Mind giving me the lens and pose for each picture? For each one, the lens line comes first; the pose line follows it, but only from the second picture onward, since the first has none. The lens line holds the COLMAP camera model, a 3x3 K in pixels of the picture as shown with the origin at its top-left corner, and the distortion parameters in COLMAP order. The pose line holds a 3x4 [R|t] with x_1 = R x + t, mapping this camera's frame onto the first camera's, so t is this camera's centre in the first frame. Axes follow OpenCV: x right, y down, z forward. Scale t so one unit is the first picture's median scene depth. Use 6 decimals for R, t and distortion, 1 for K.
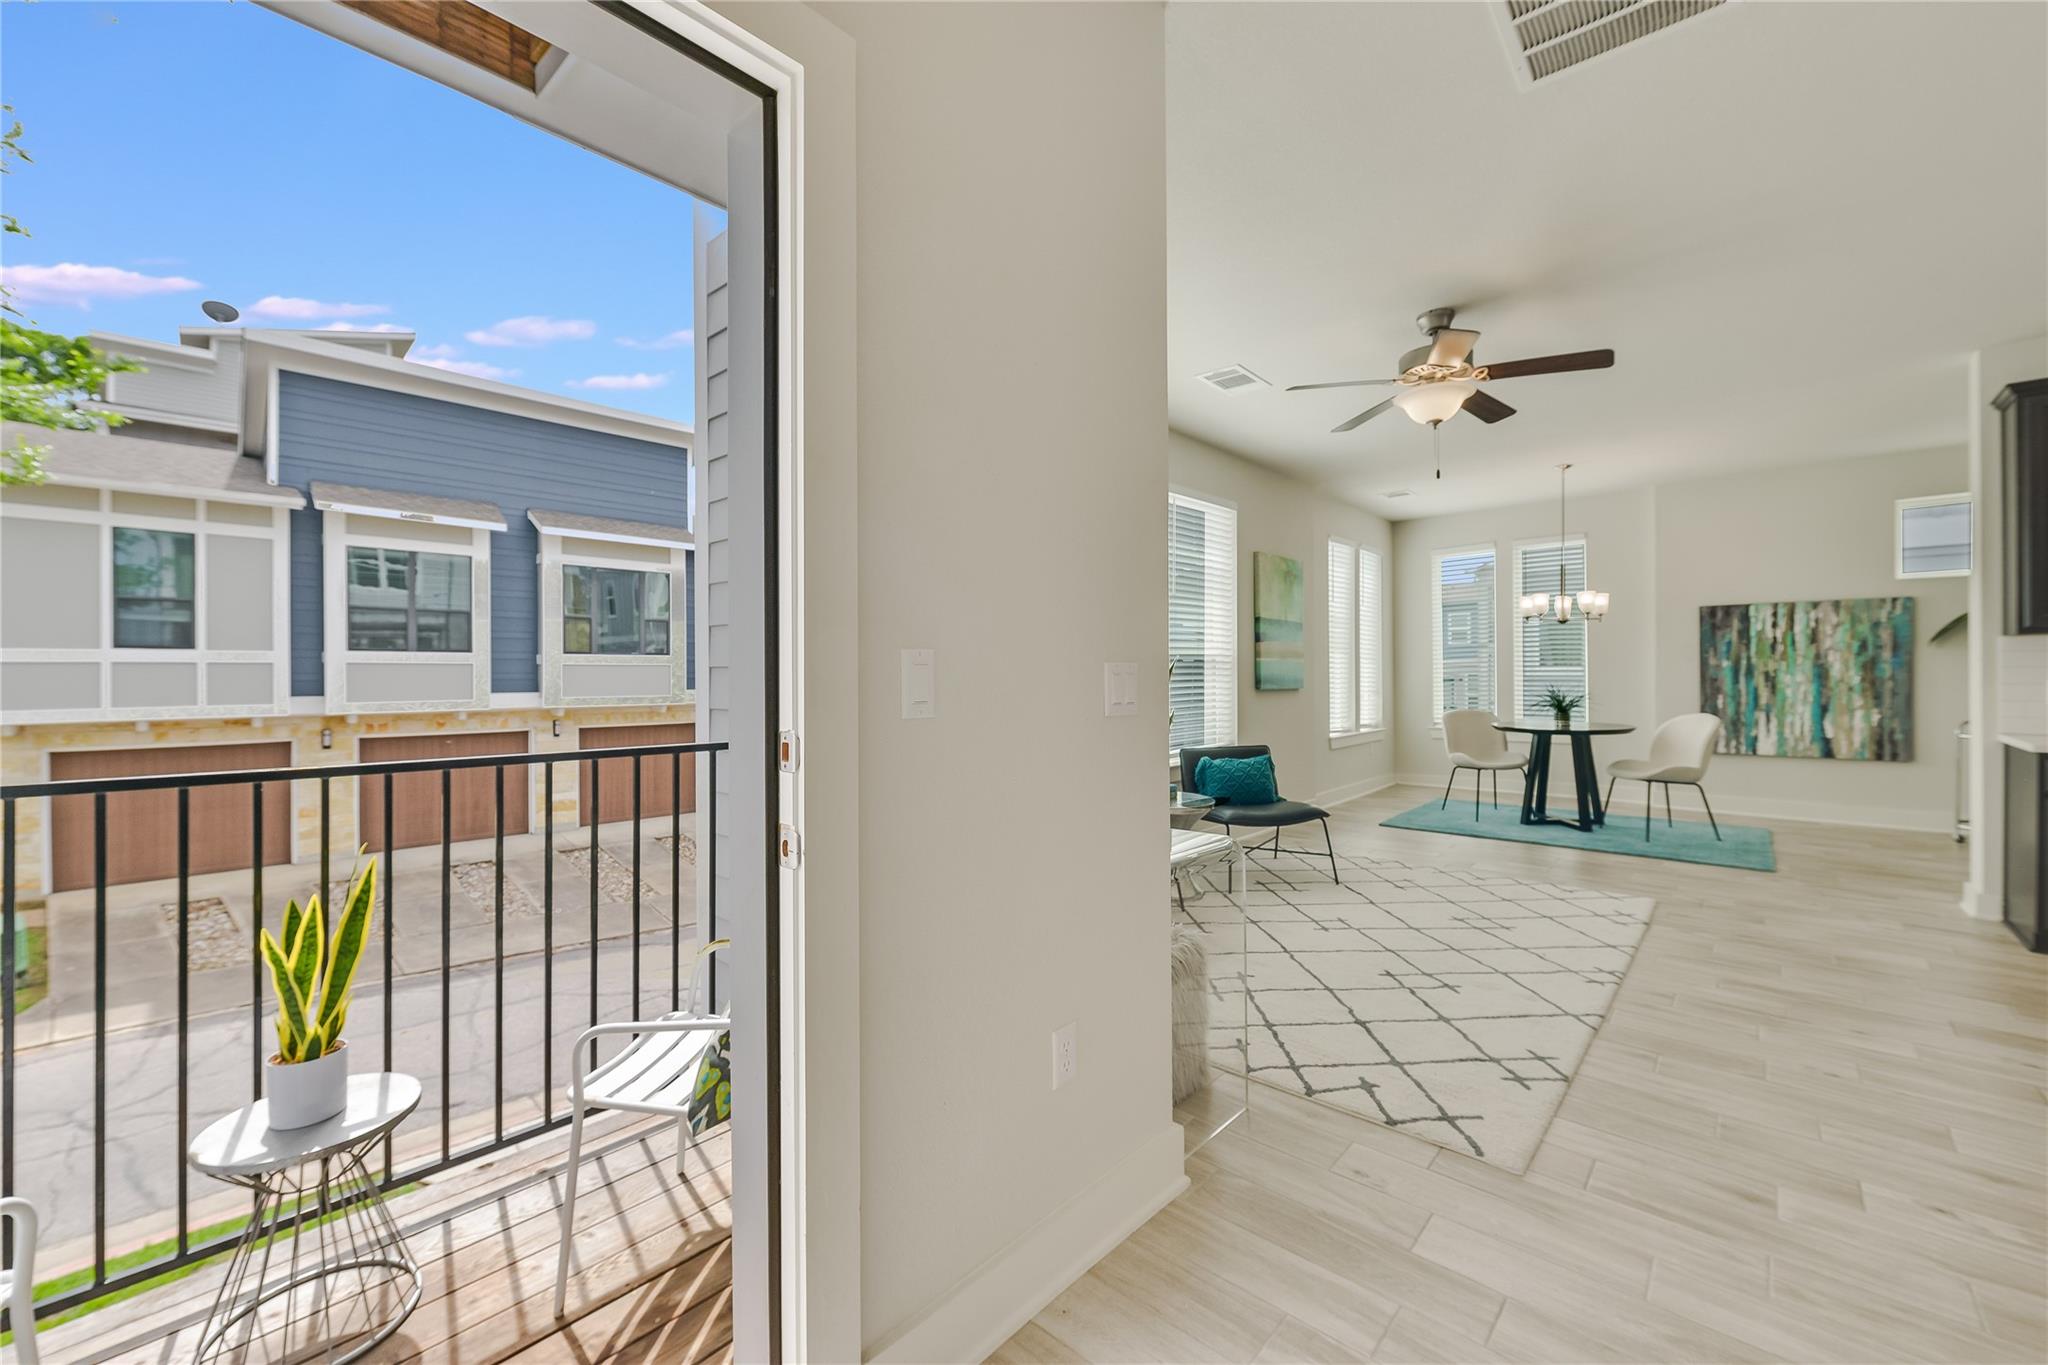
lens RADIAL K [[814.8, 0, 1028.6], [0, 814.8, 673.8], [0, 0, 1]] dist [-0.002822, -0.001704]
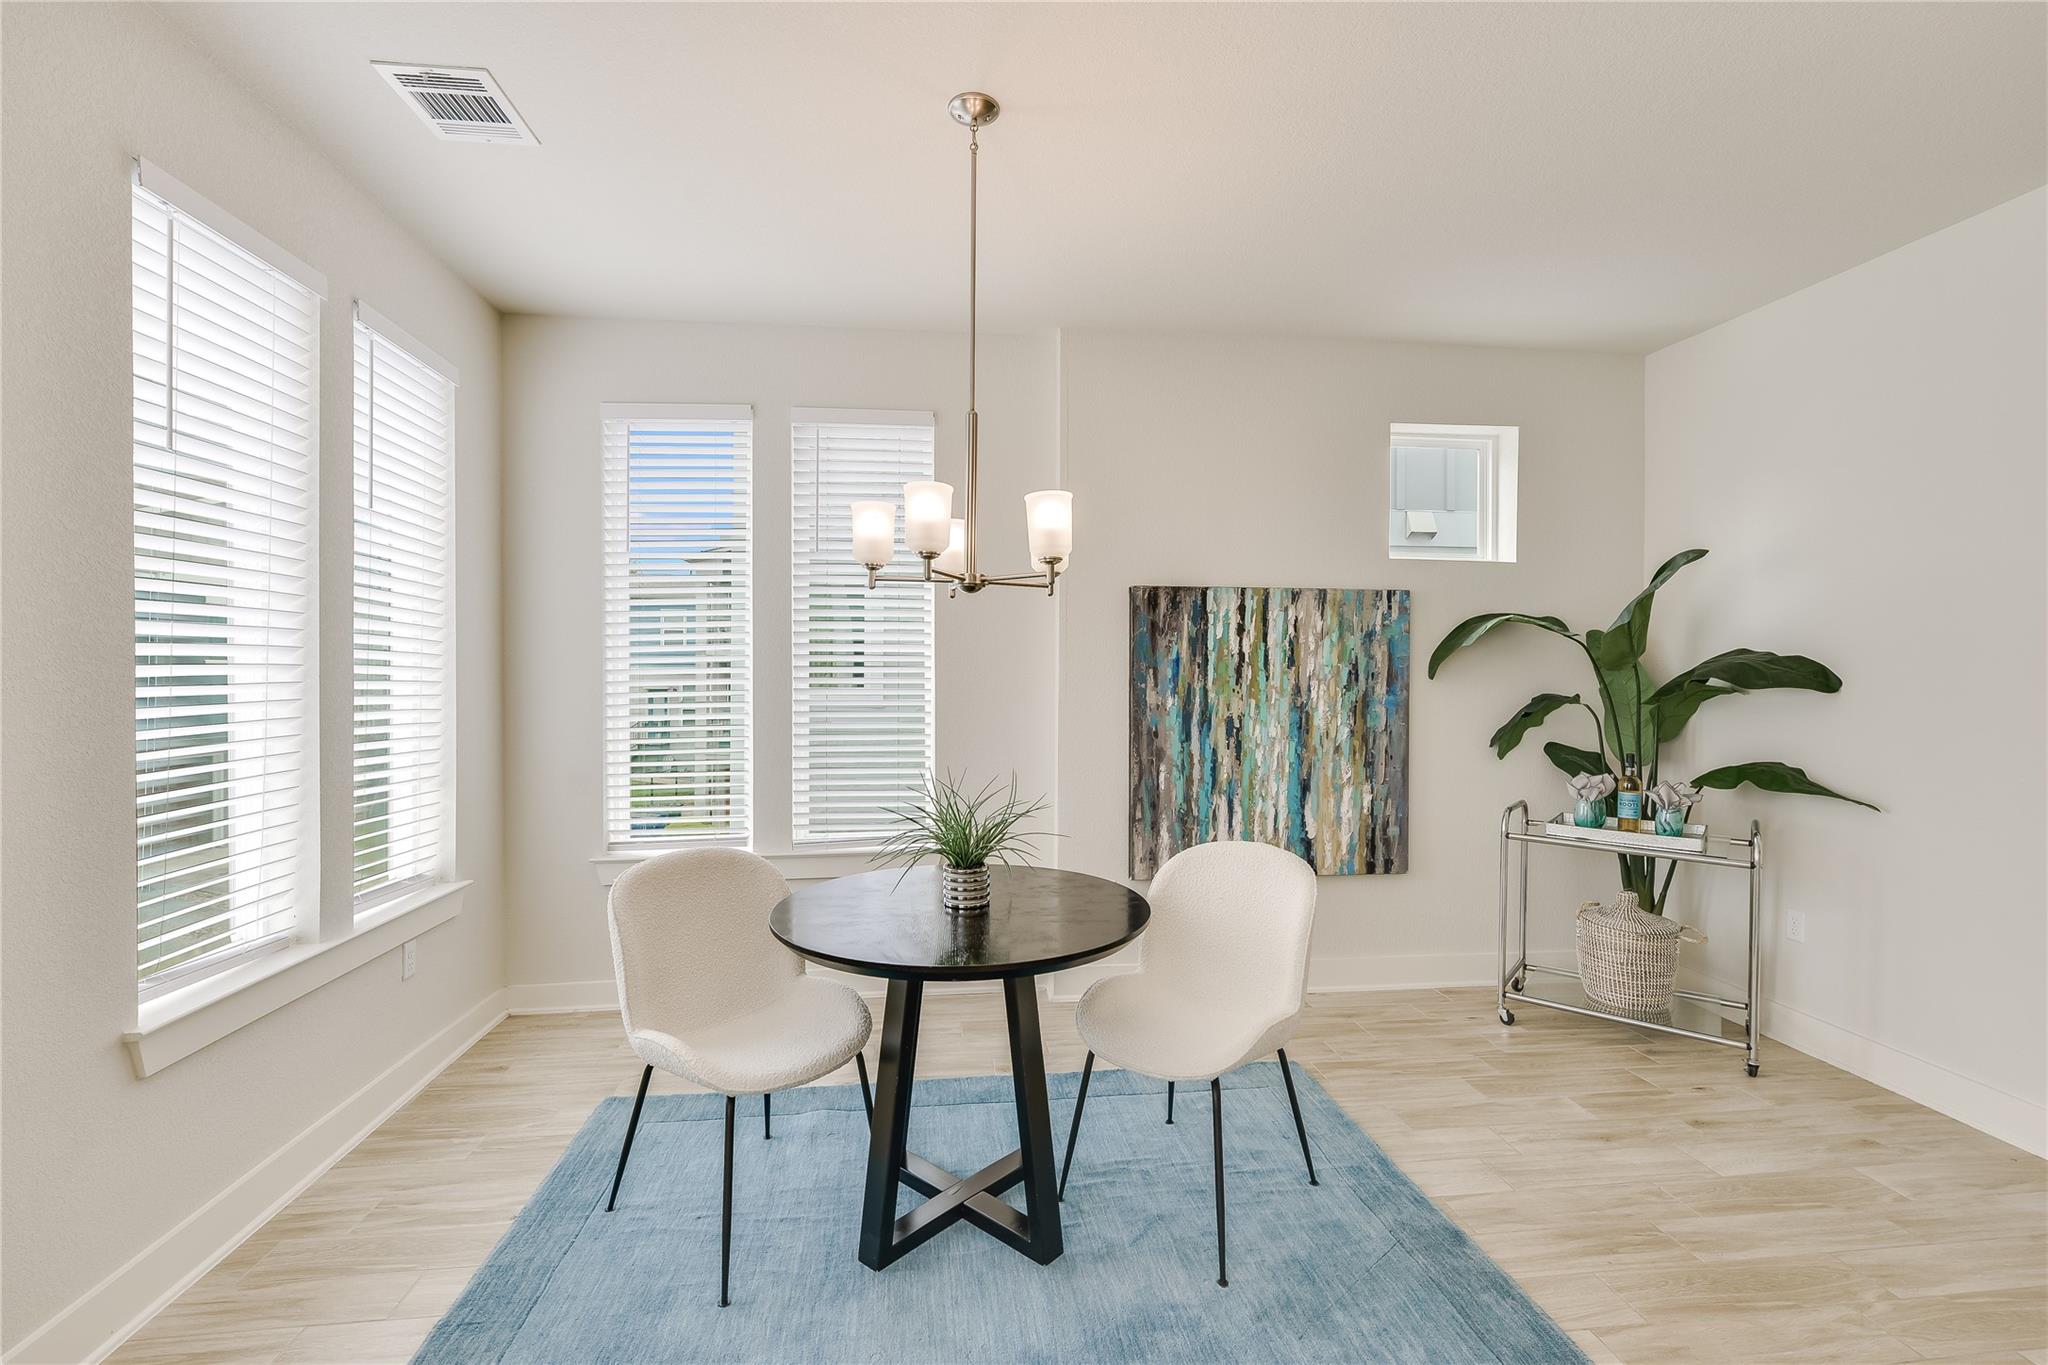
lens RADIAL K [[920.1, 0, 1048.4], [0, 920.1, 672.2], [0, 0, 1]] dist [-0.000129, -0.000942]
pose [[0.643876, 0.011561, 0.765043, 0.395711], [-0.007115, 0.999933, -0.009122, -0.027103], [-0.765097, 0.000431, 0.643915, 0.737343]]
